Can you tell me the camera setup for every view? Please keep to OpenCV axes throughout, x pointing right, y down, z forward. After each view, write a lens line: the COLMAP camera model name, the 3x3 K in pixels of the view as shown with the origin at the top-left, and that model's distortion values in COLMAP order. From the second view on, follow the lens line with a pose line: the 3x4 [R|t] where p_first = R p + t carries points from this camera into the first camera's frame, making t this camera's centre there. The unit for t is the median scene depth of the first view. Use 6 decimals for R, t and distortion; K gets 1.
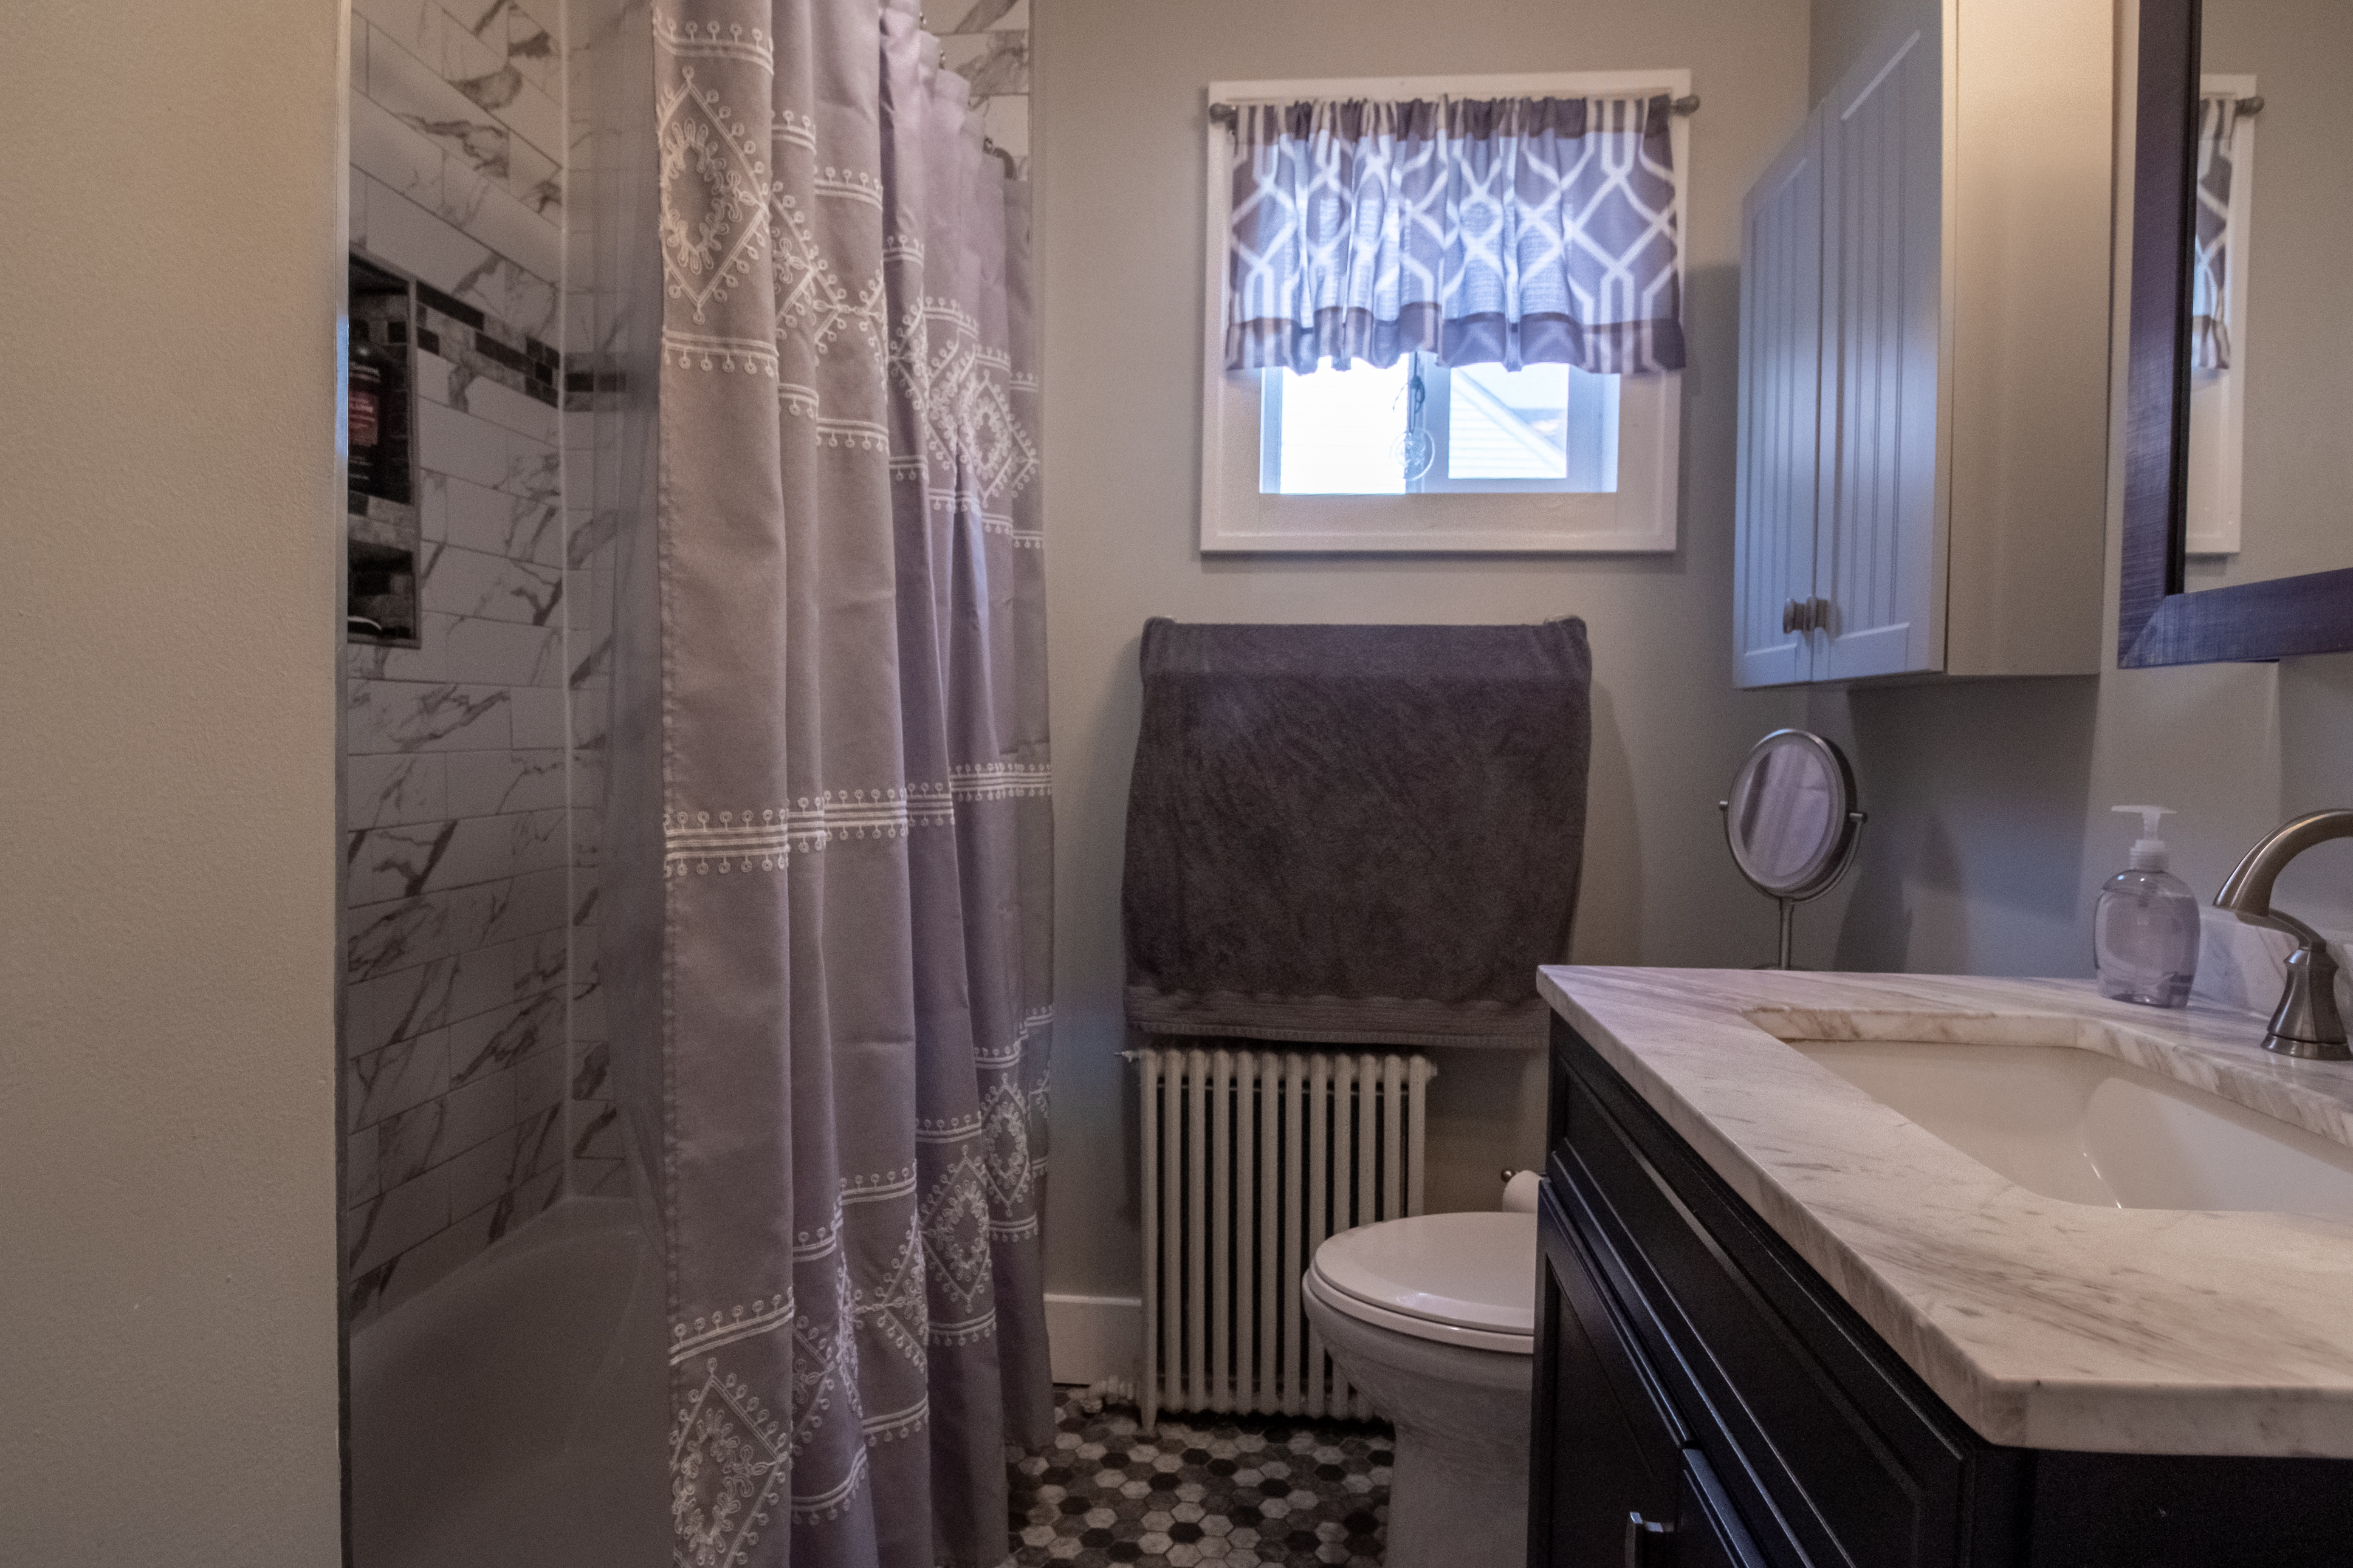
lens RADIAL K [[1309.6, 0, 1217.8], [0, 1309.6, 771.8], [0, 0, 1]] dist [0.000809, -0.011286]
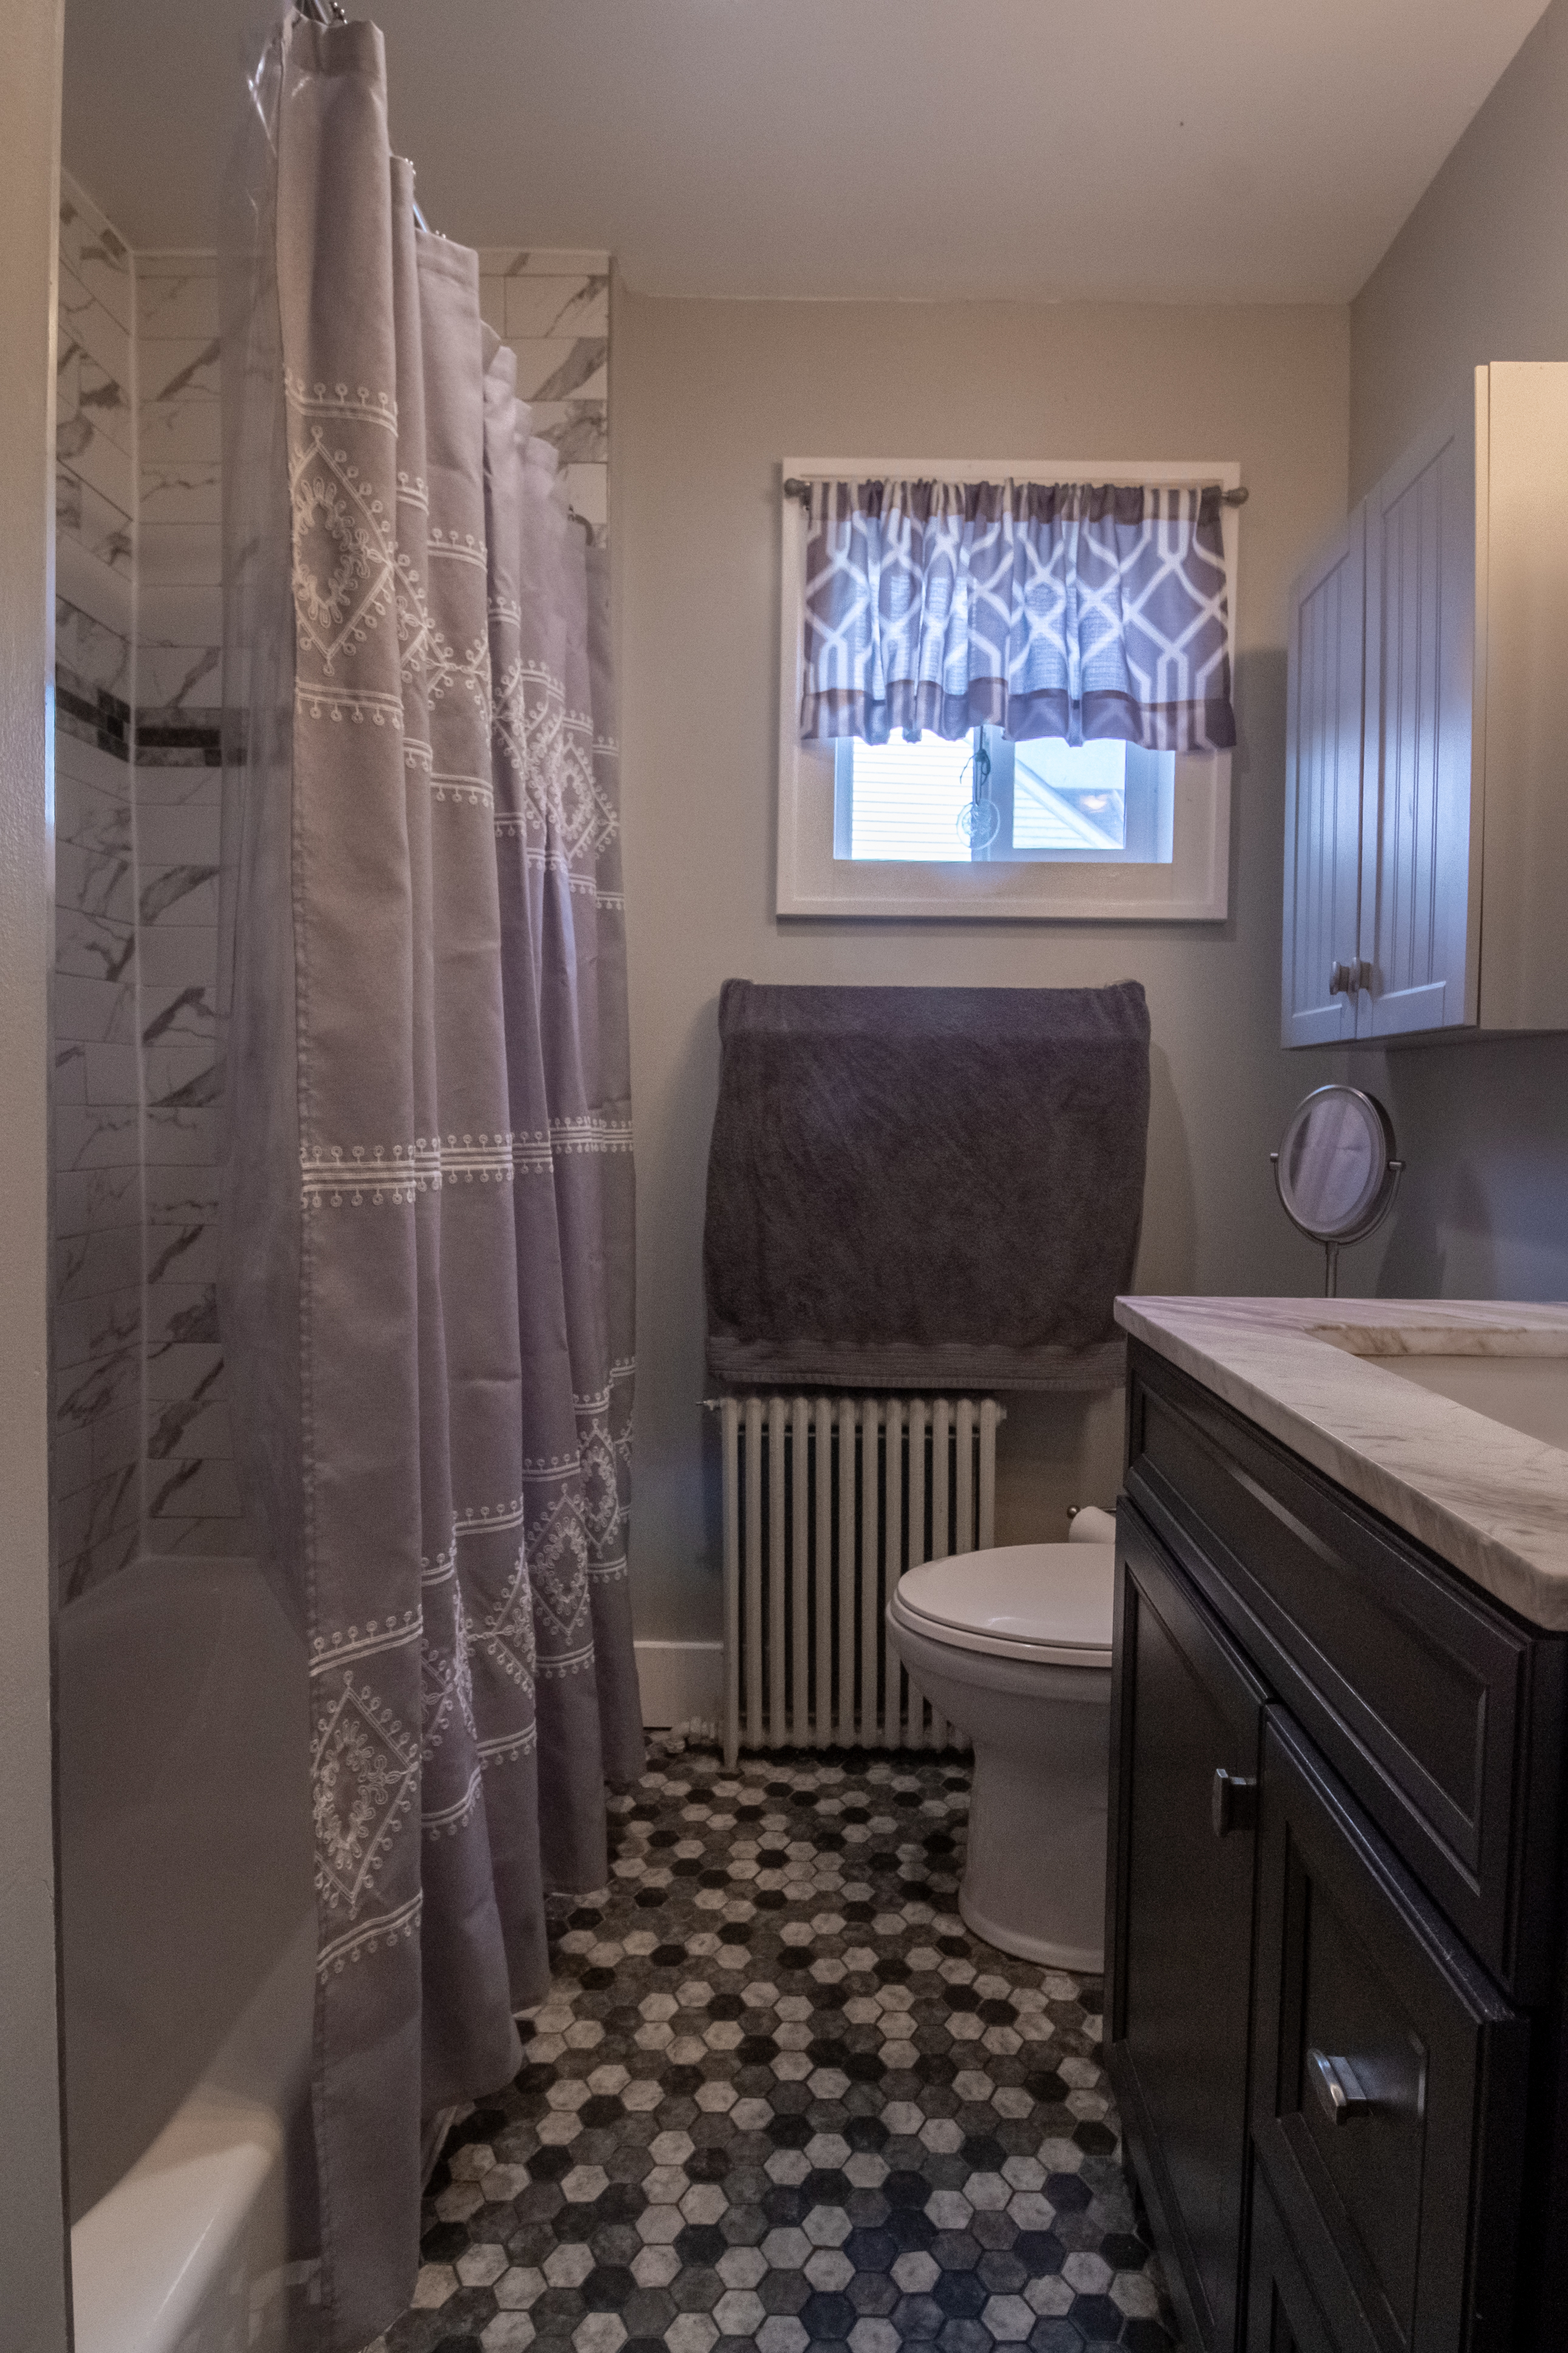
lens RADIAL K [[1309.6, 0, 865.7], [0, 1309.6, 1158.3], [0, 0, 1]] dist [0.000809, -0.011286]
pose [[0.996756, -0.004517, 0.080354, -0.029350], [0.003999, 0.999970, 0.006611, 0.017759], [-0.080382, -0.006268, 0.996744, -0.035525]]
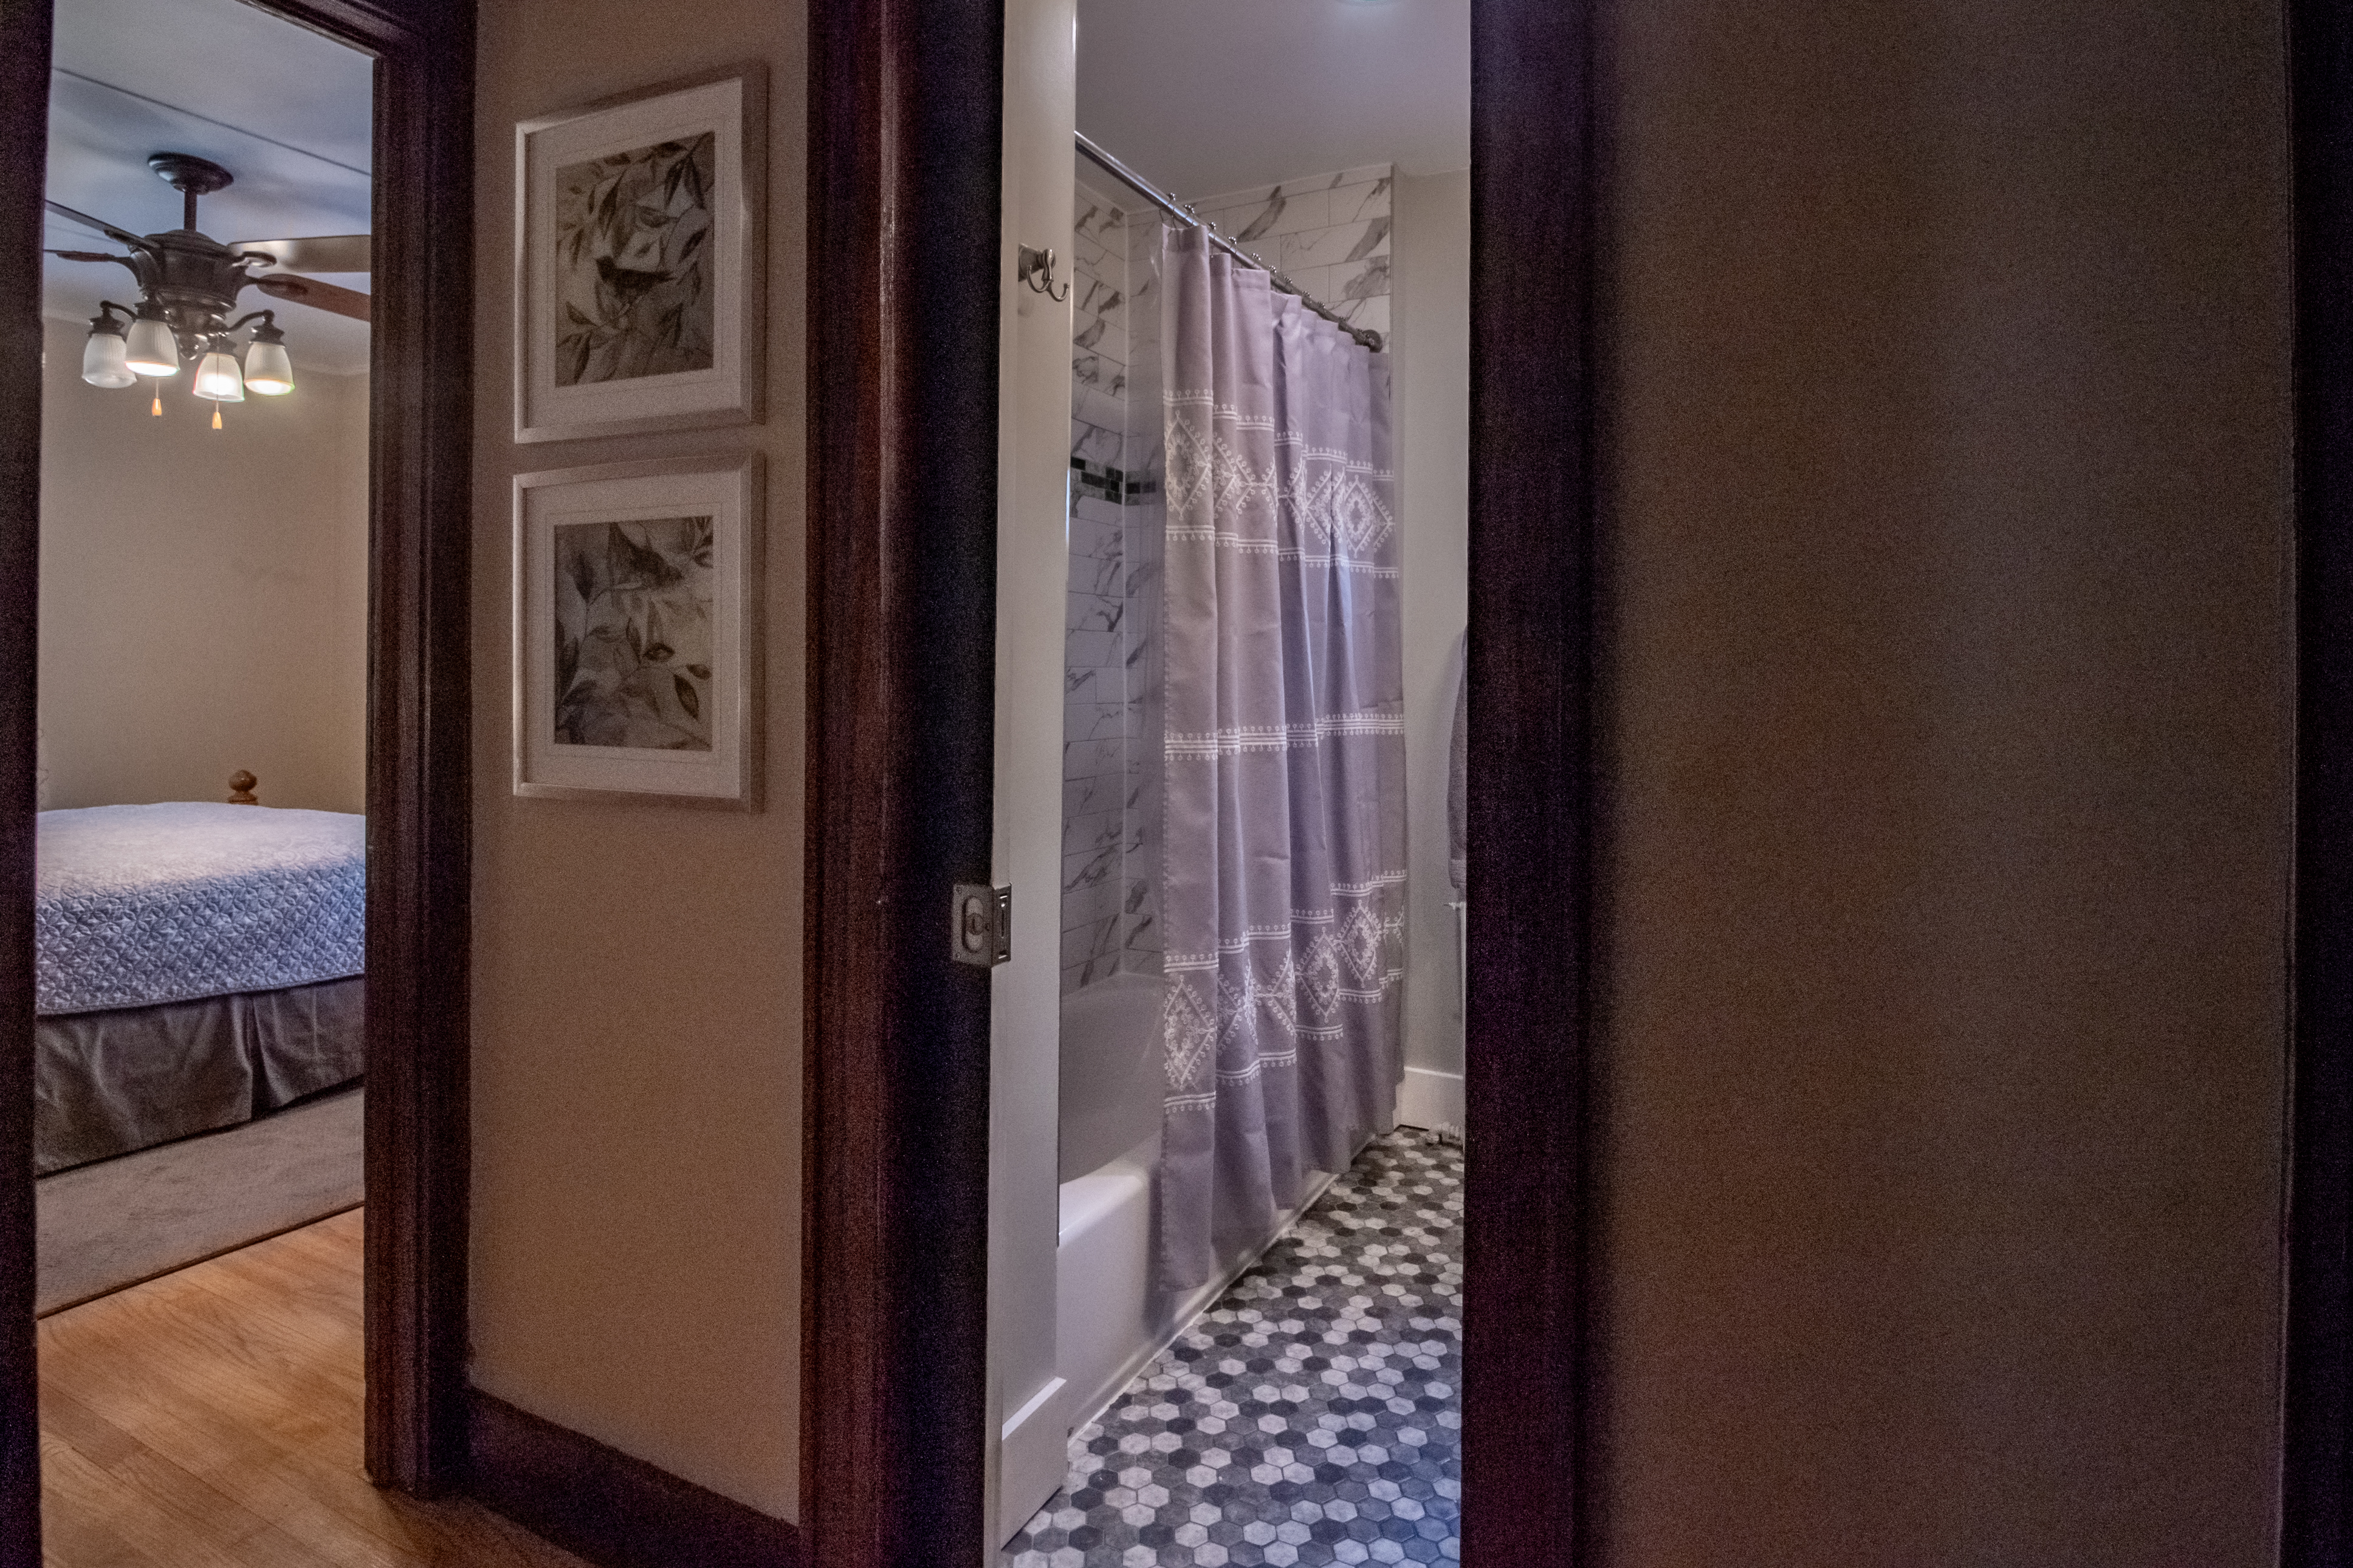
lens RADIAL K [[1349.7, 0, 1254.7], [0, 1349.7, 662.2], [0, 0, 1]] dist [-0.001383, -0.000837]
pose [[0.935591, -0.009241, -0.352964, 0.285929], [-0.007146, 0.998957, -0.045096, 0.006272], [0.353013, 0.044713, 0.934550, -0.593015]]
